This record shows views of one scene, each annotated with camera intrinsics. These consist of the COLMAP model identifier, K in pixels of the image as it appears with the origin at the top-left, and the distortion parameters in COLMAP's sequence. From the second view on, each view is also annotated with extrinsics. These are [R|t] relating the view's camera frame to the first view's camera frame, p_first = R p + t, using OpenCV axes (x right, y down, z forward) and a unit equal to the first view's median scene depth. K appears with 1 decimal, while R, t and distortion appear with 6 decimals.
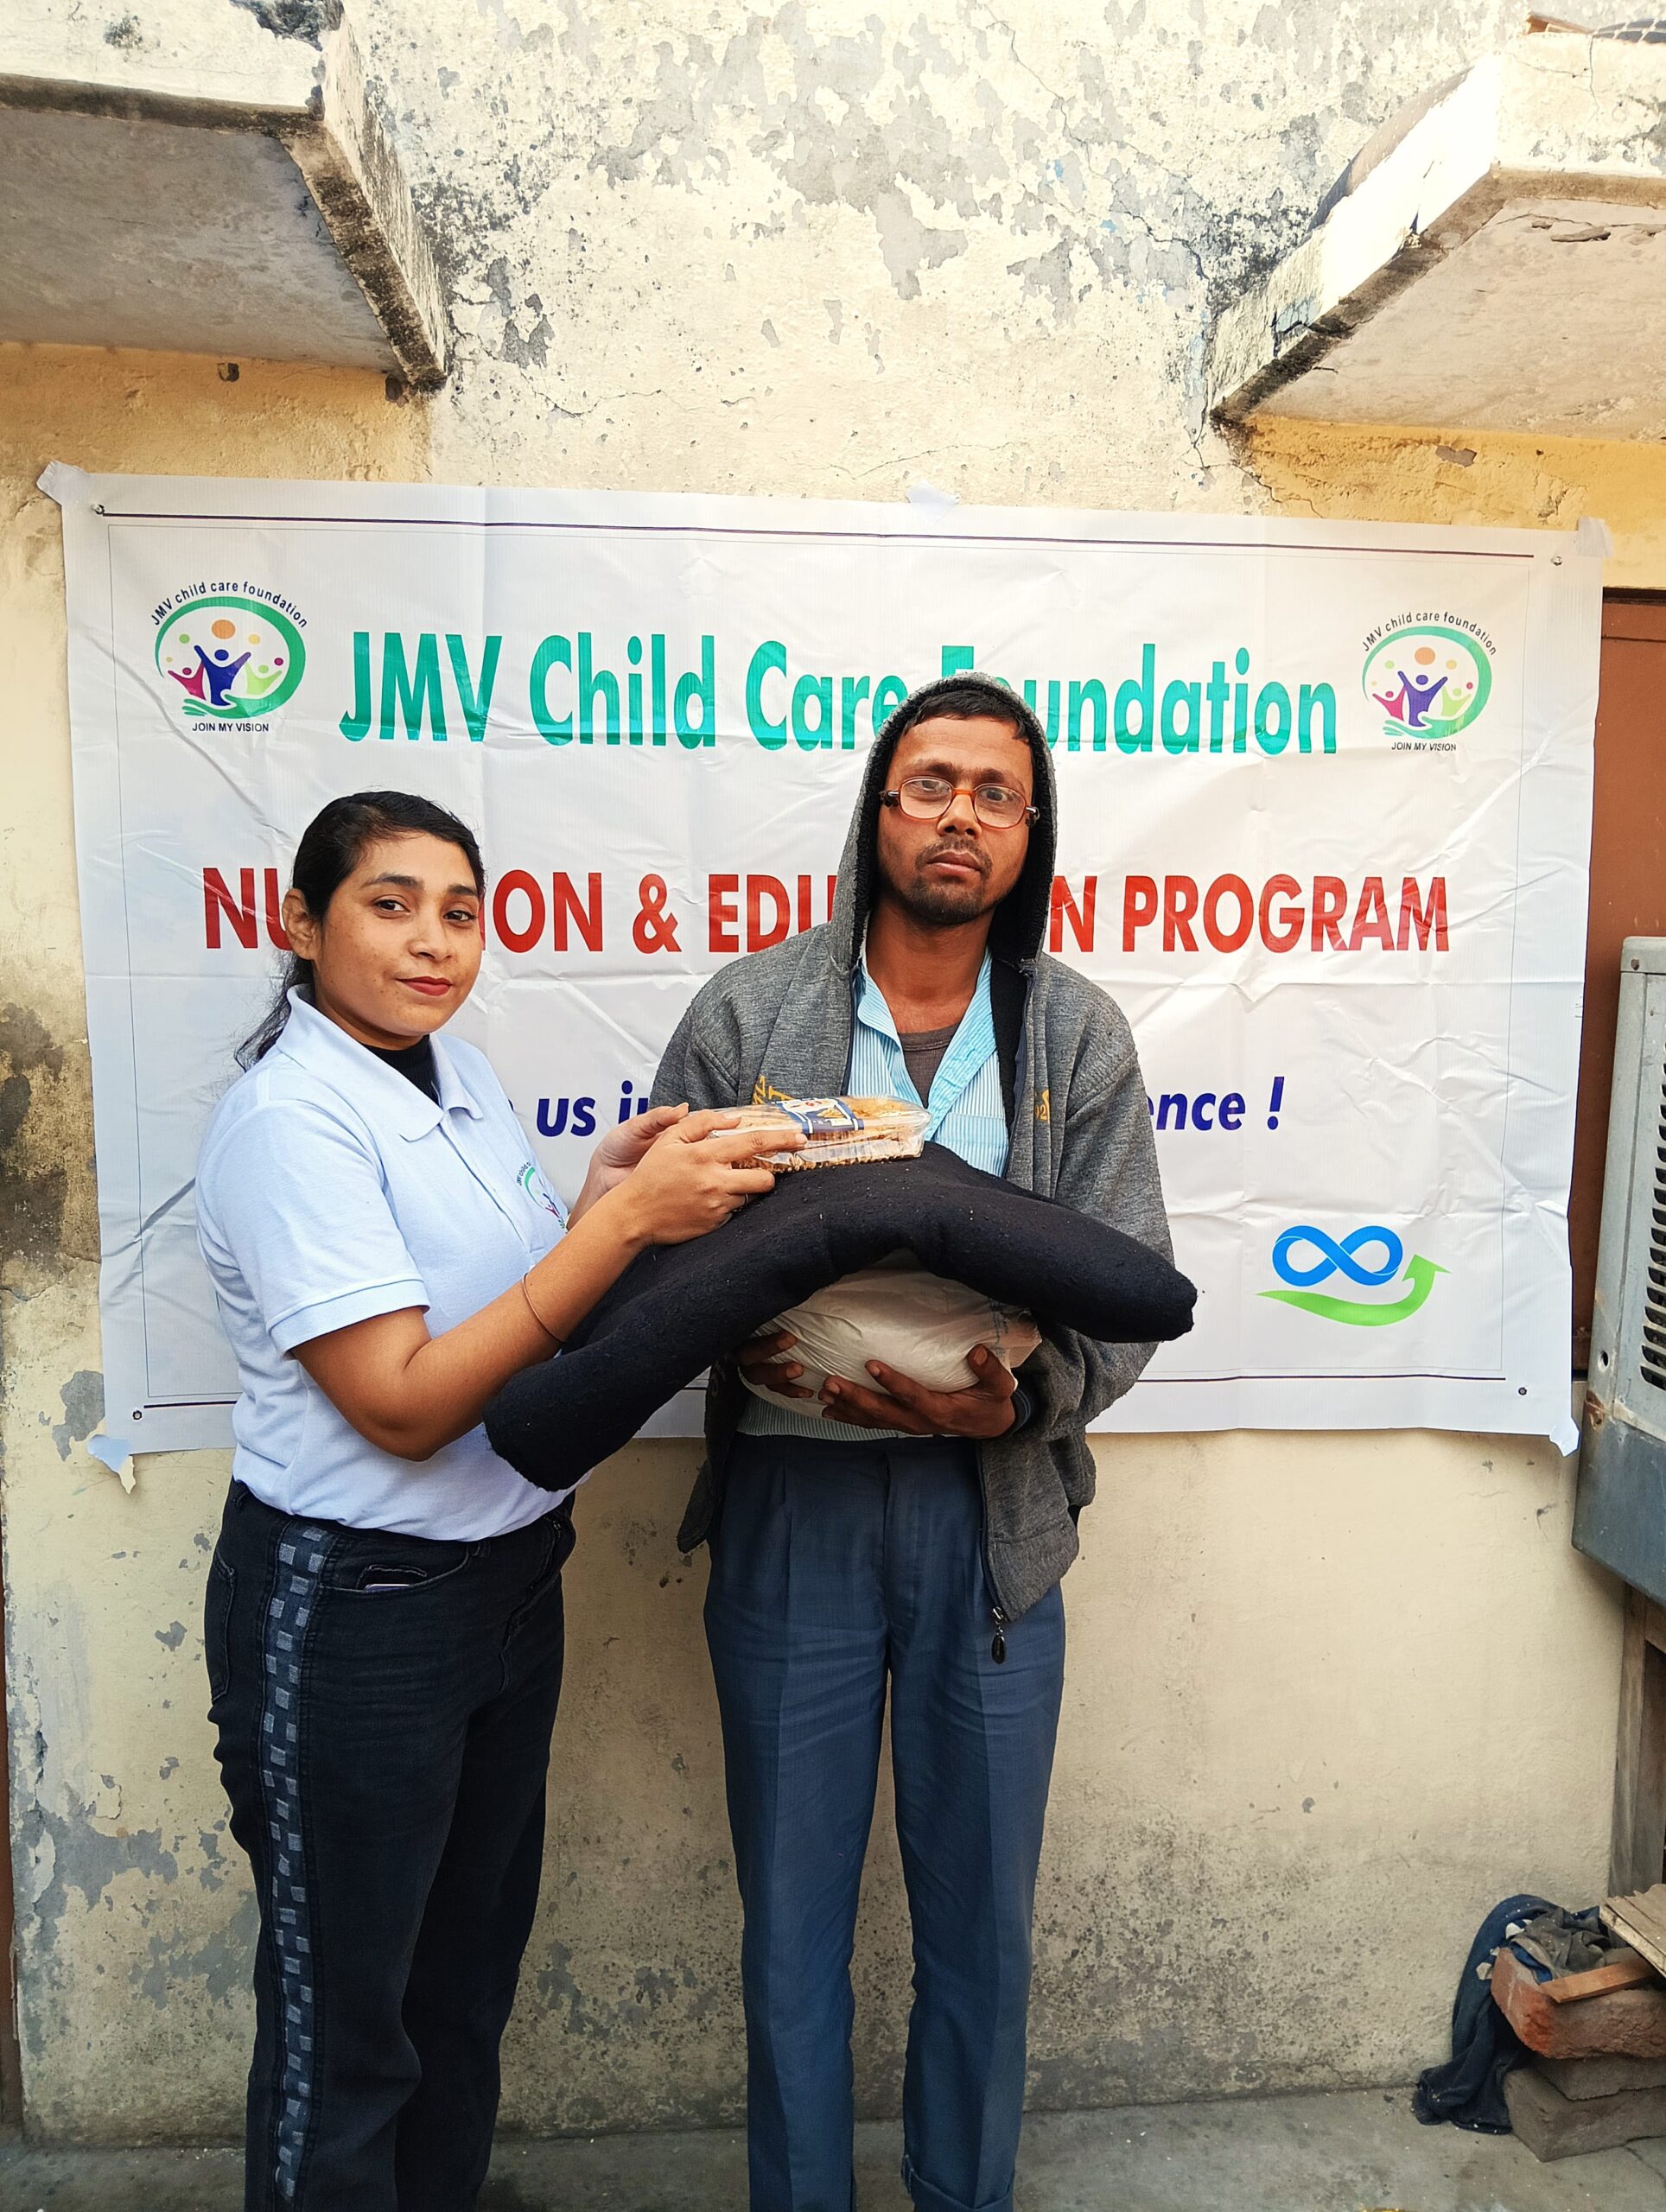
lens RADIAL K [[1614.0, 0, 823.2], [0, 1614.0, 1144.5], [0, 0, 1]] dist [0.003906, -0.050572]
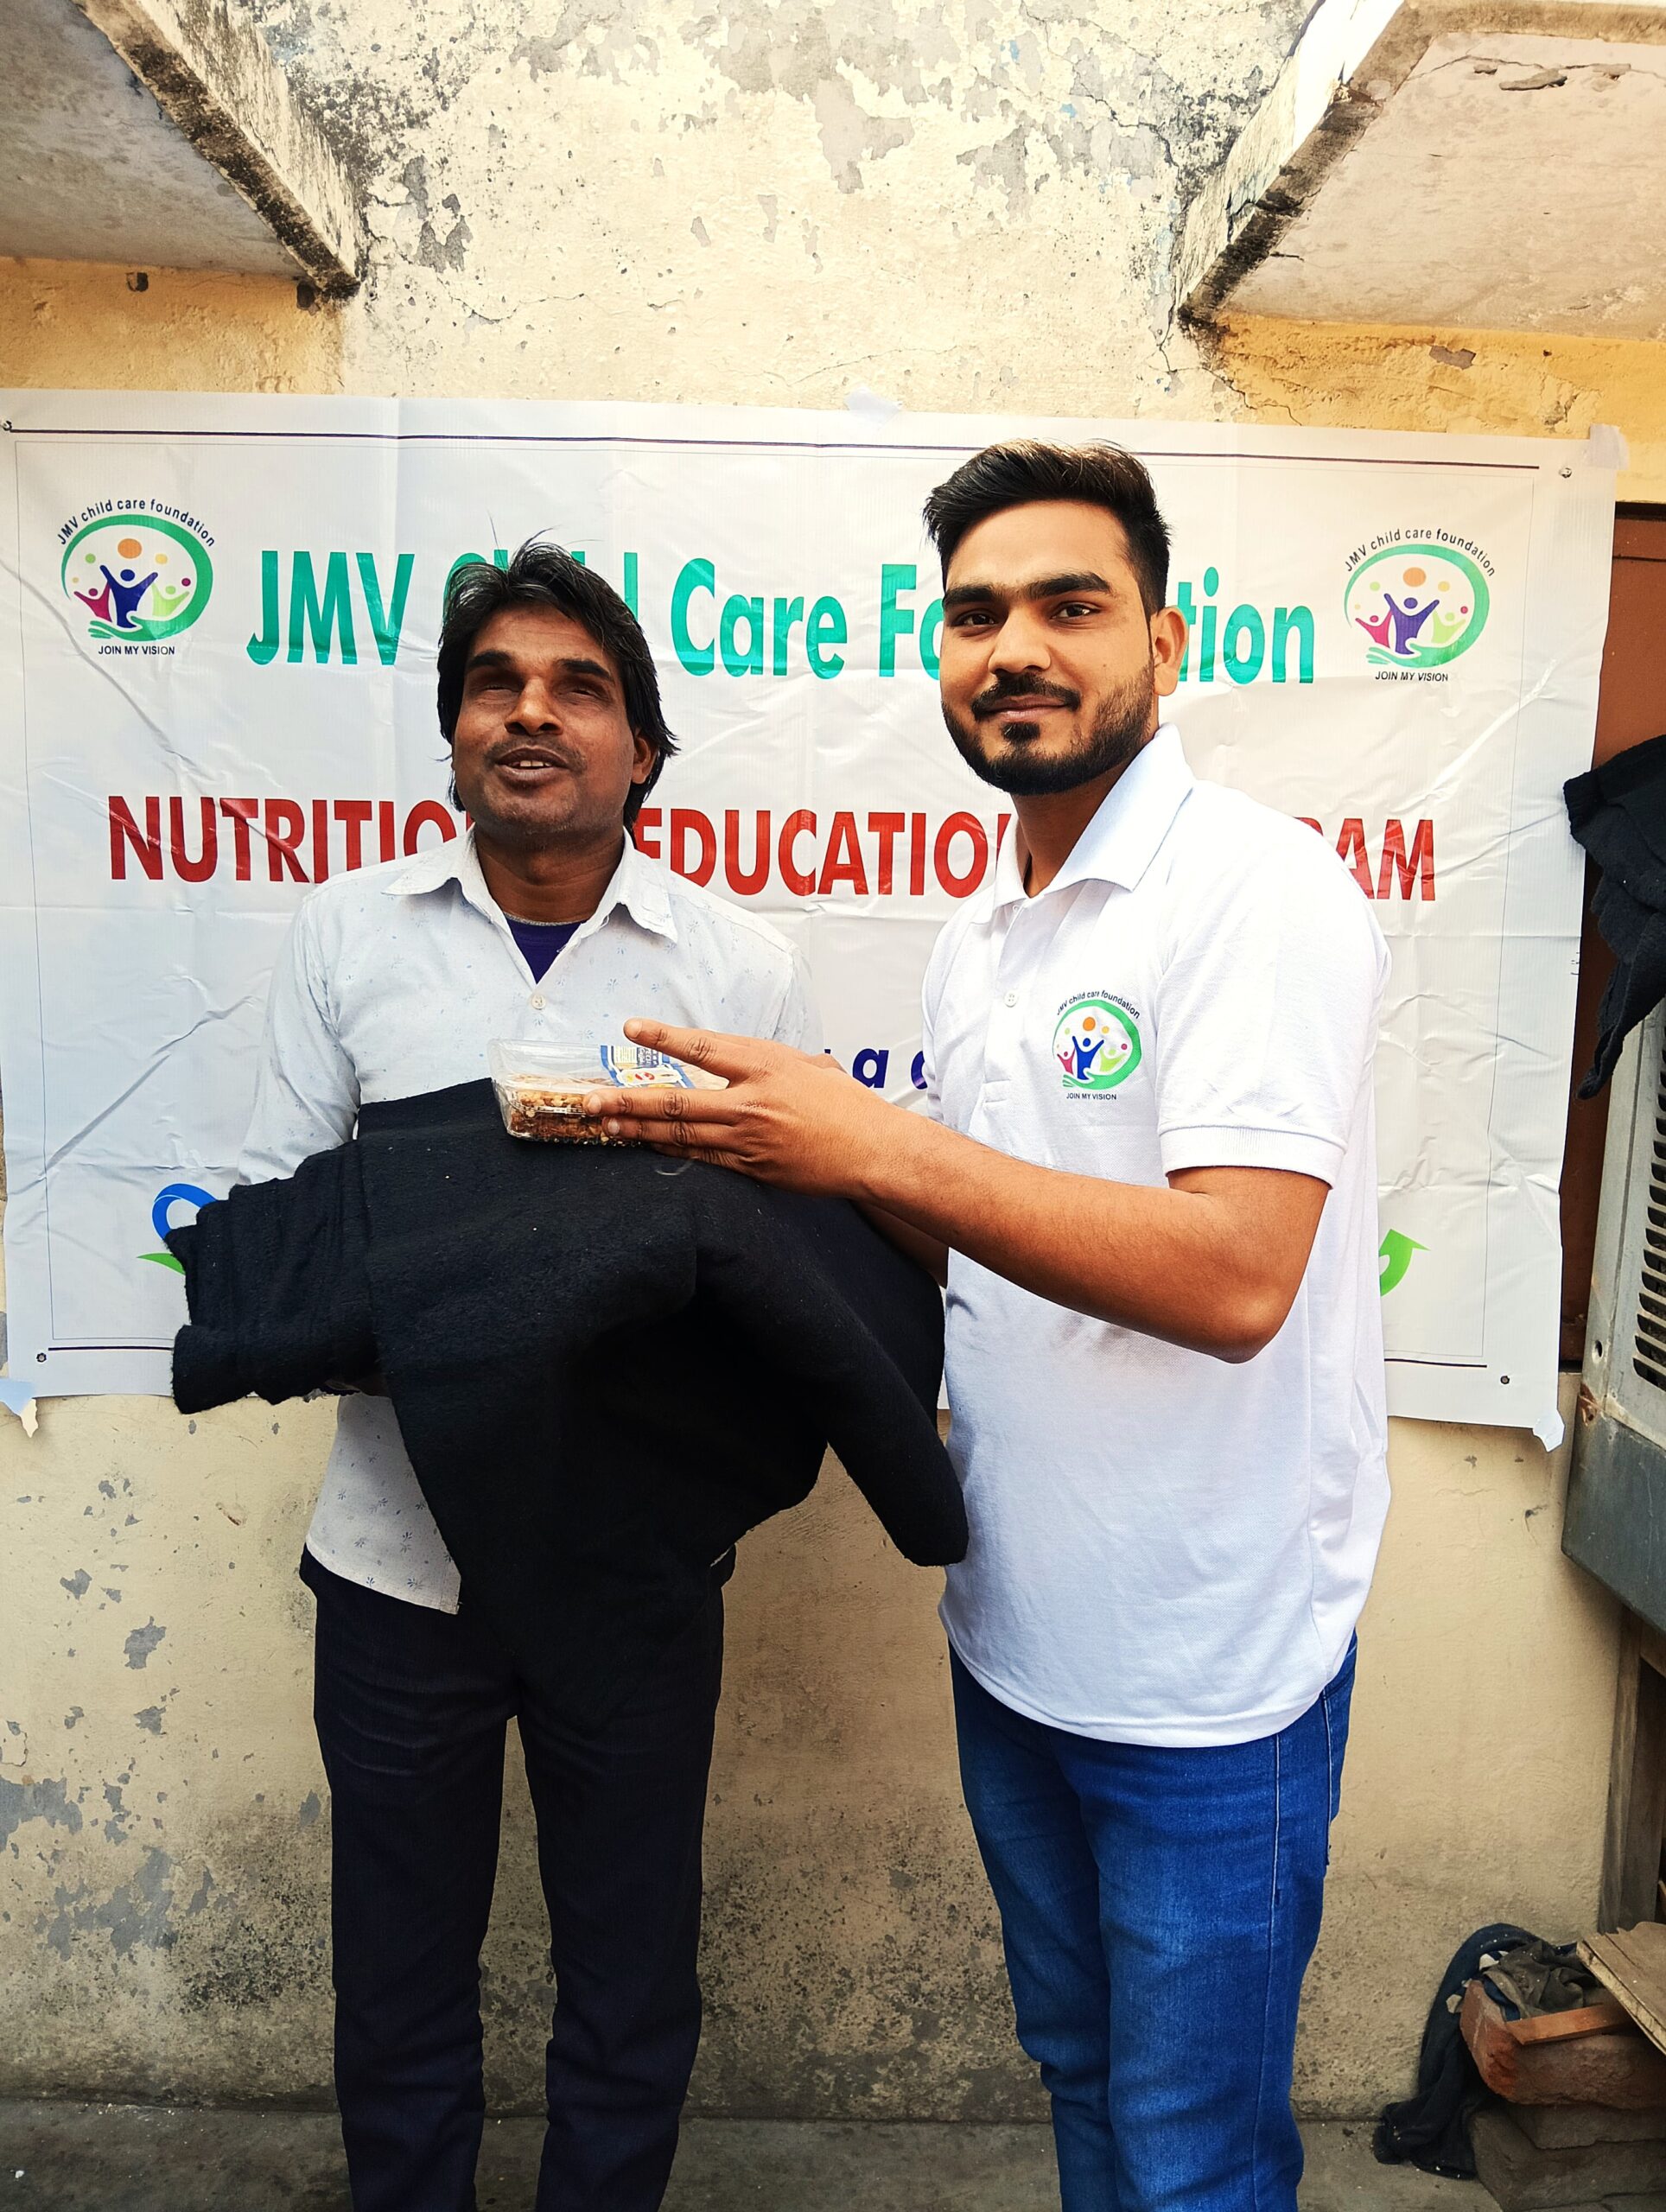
lens RADIAL K [[1614.0, 0, 803.7], [0, 1614.0, 1127.0], [0, 0, 1]] dist [0.003906, -0.050572]
pose [[0.997130, 0.022966, -0.072142, 0.101859], [-0.022185, 0.999686, 0.011611, 0.006600], [0.072386, -0.009977, 0.997327, 0.059332]]
